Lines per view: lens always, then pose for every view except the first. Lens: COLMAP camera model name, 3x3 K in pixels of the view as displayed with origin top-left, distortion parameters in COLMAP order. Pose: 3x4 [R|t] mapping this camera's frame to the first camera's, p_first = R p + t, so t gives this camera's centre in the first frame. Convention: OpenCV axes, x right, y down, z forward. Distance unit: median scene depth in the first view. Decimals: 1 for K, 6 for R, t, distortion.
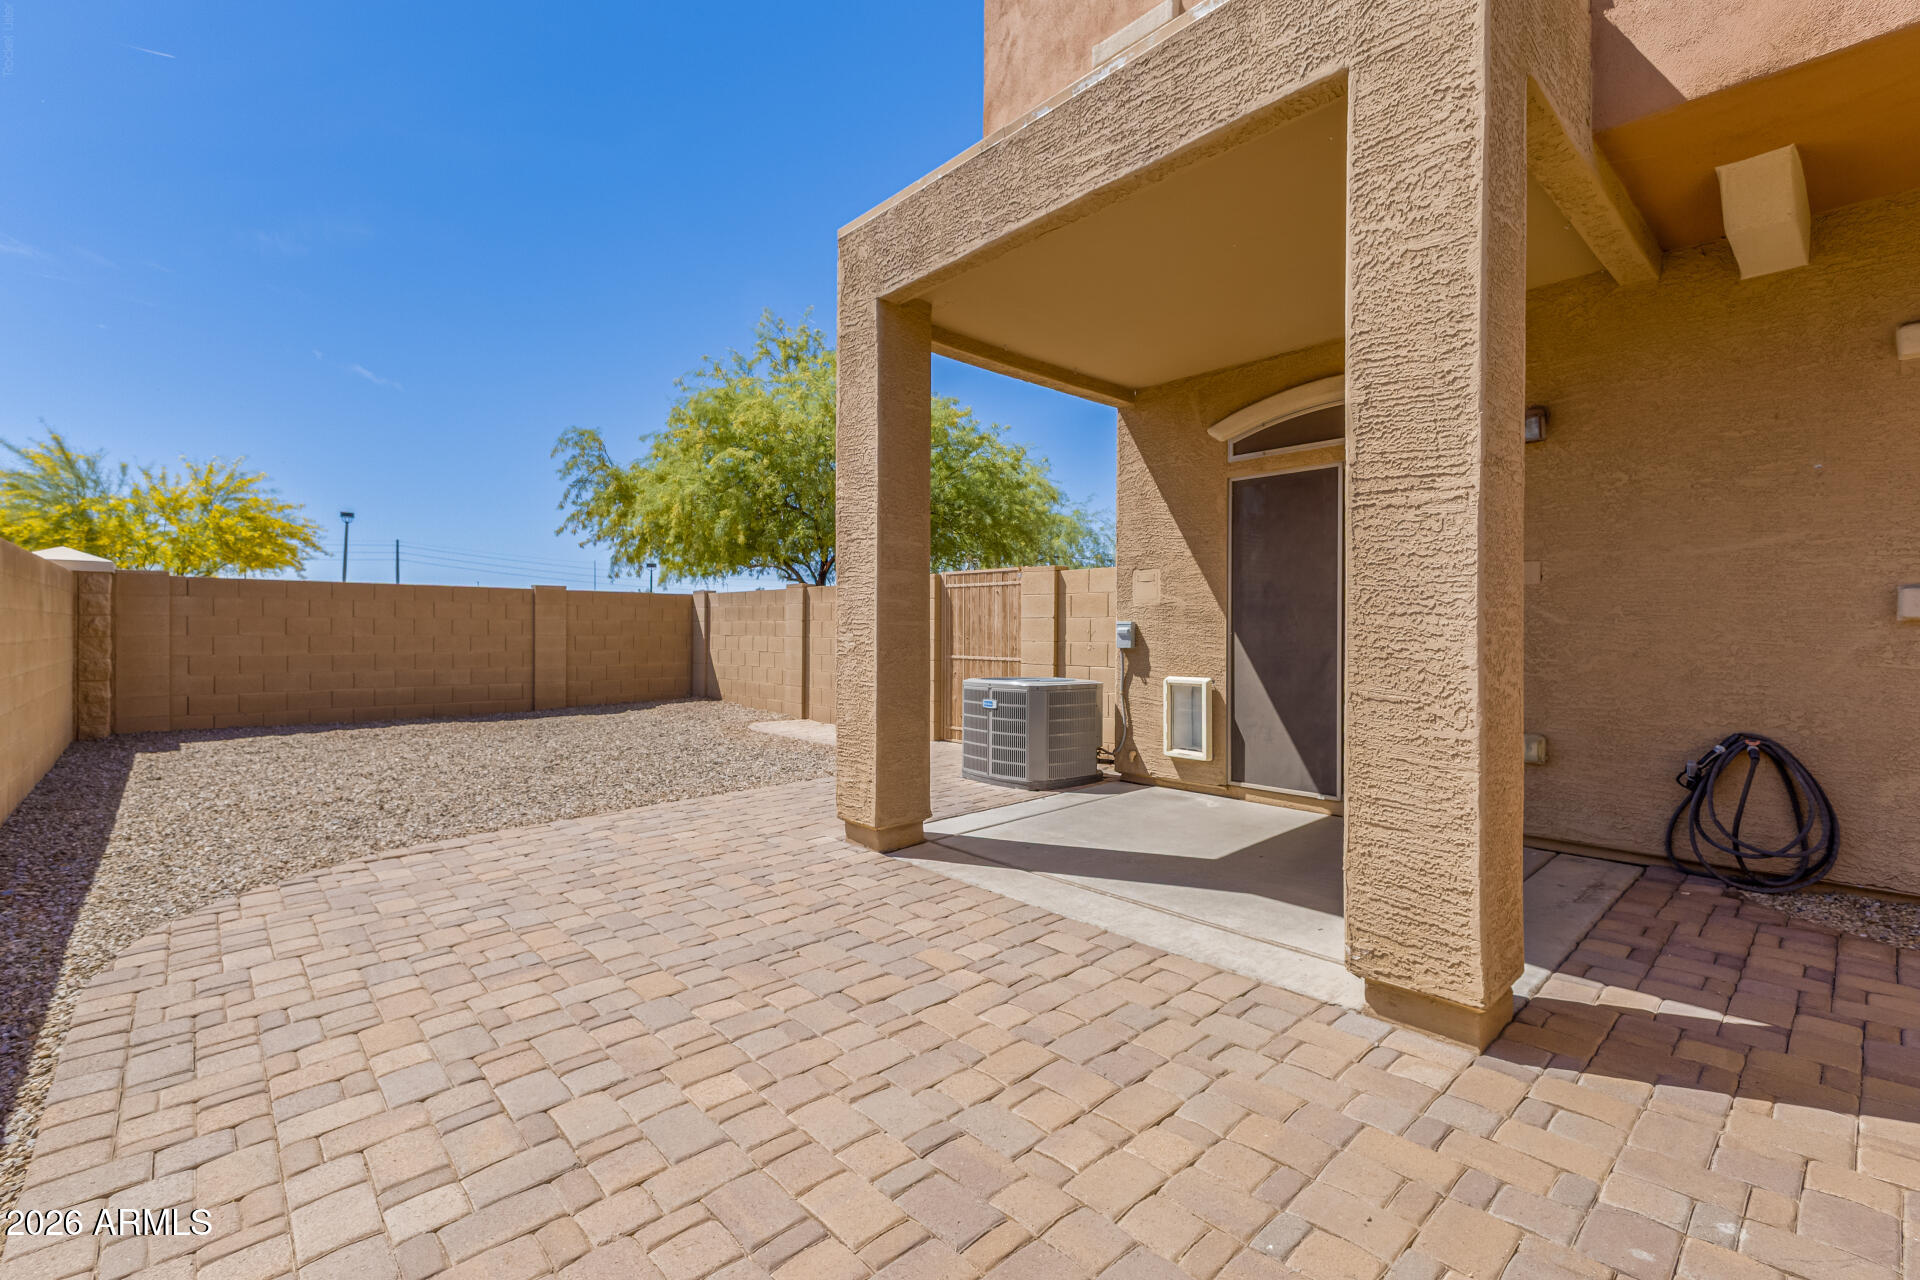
lens RADIAL K [[837.5, 0, 973.2], [0, 837.5, 639.8], [0, 0, 1]] dist [0.015505, -0.000015]
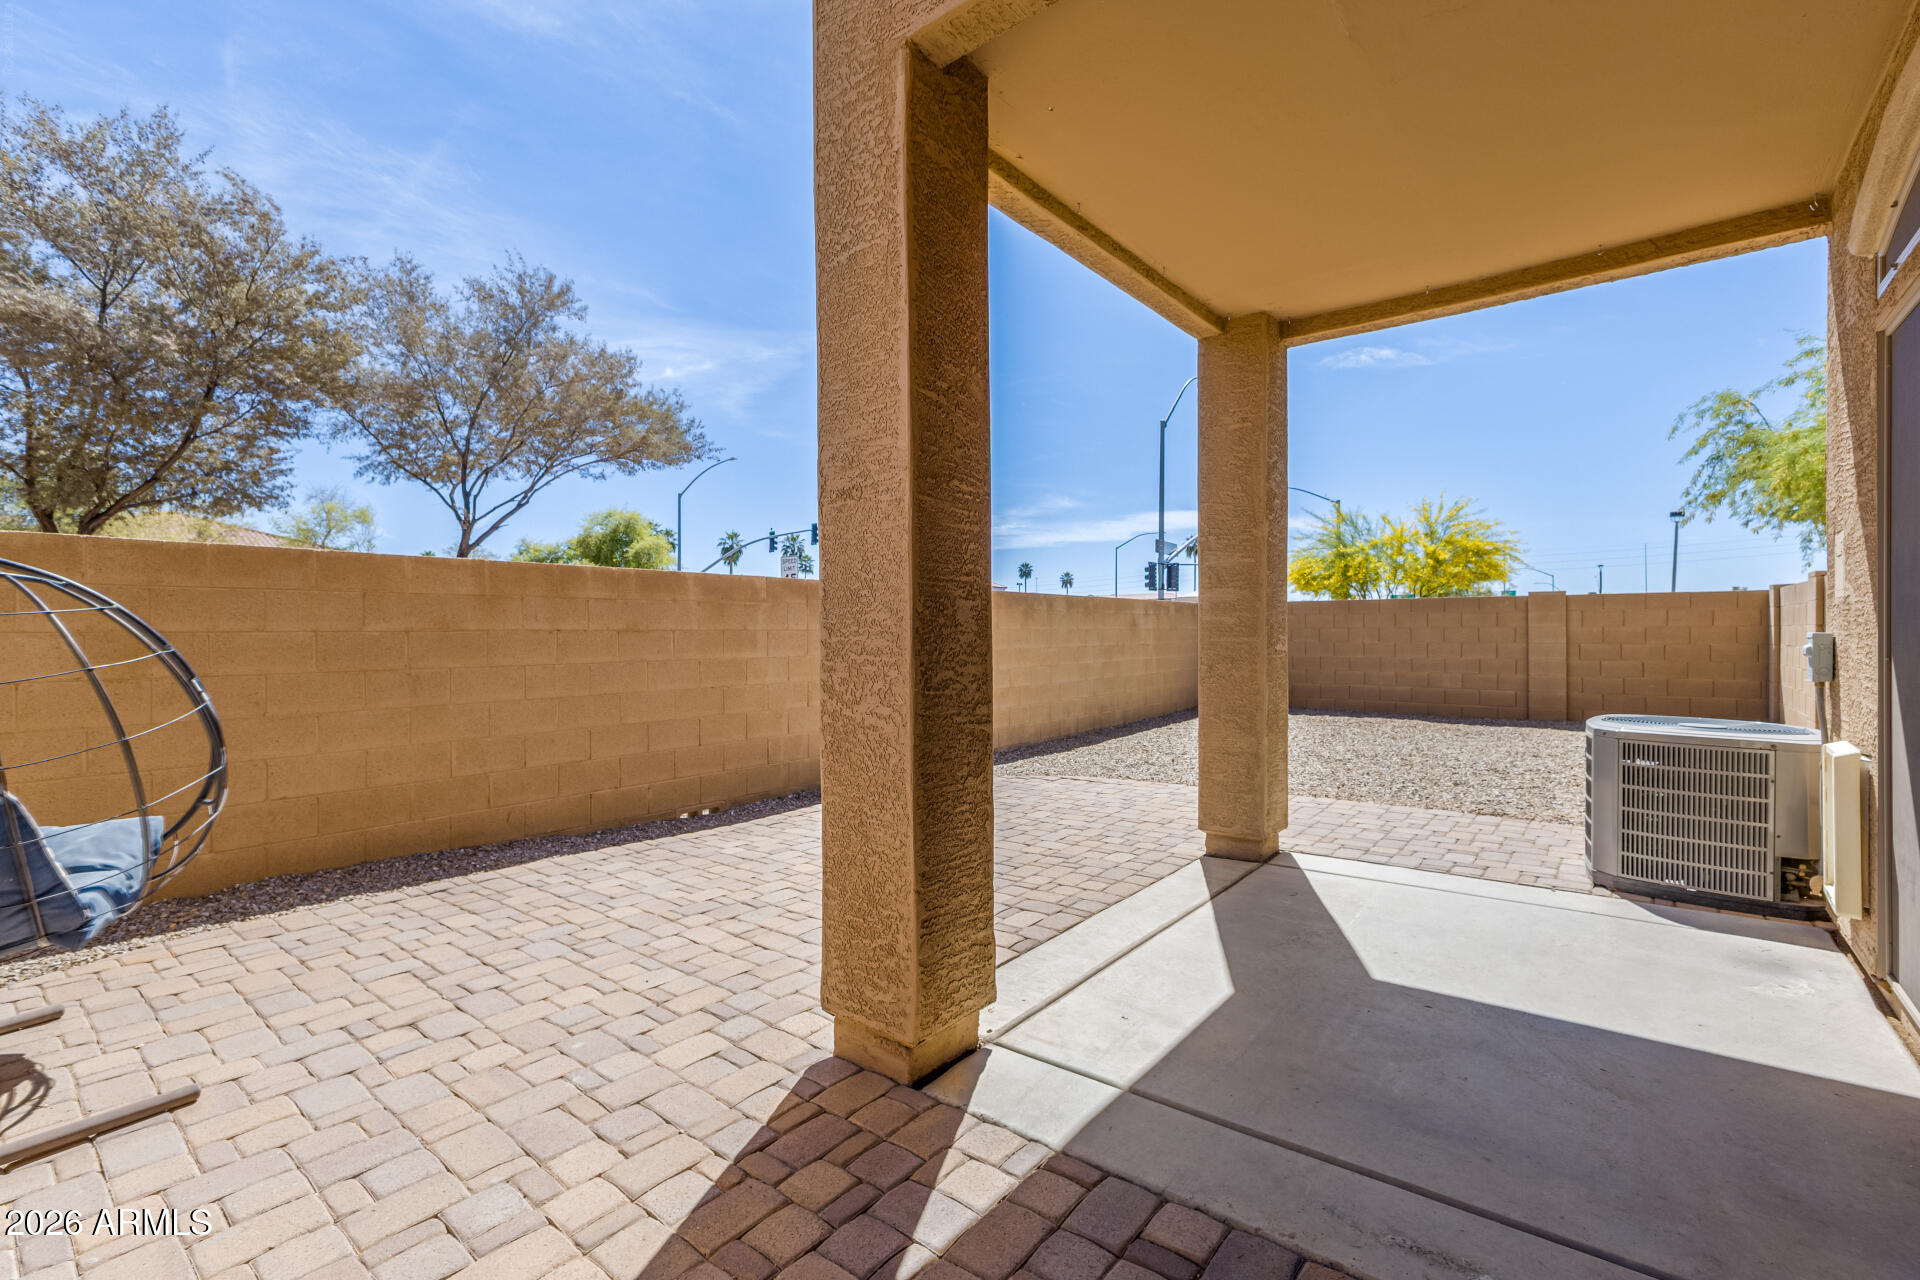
lens RADIAL K [[837.5, 0, 973.9], [0, 837.5, 636.3], [0, 0, 1]] dist [0.015505, -0.000015]
pose [[0.149000, 0.000119, -0.988837, 0.384023], [-0.006437, 0.999979, -0.000850, -0.008931], [0.988816, 0.006492, 0.148998, 0.232045]]
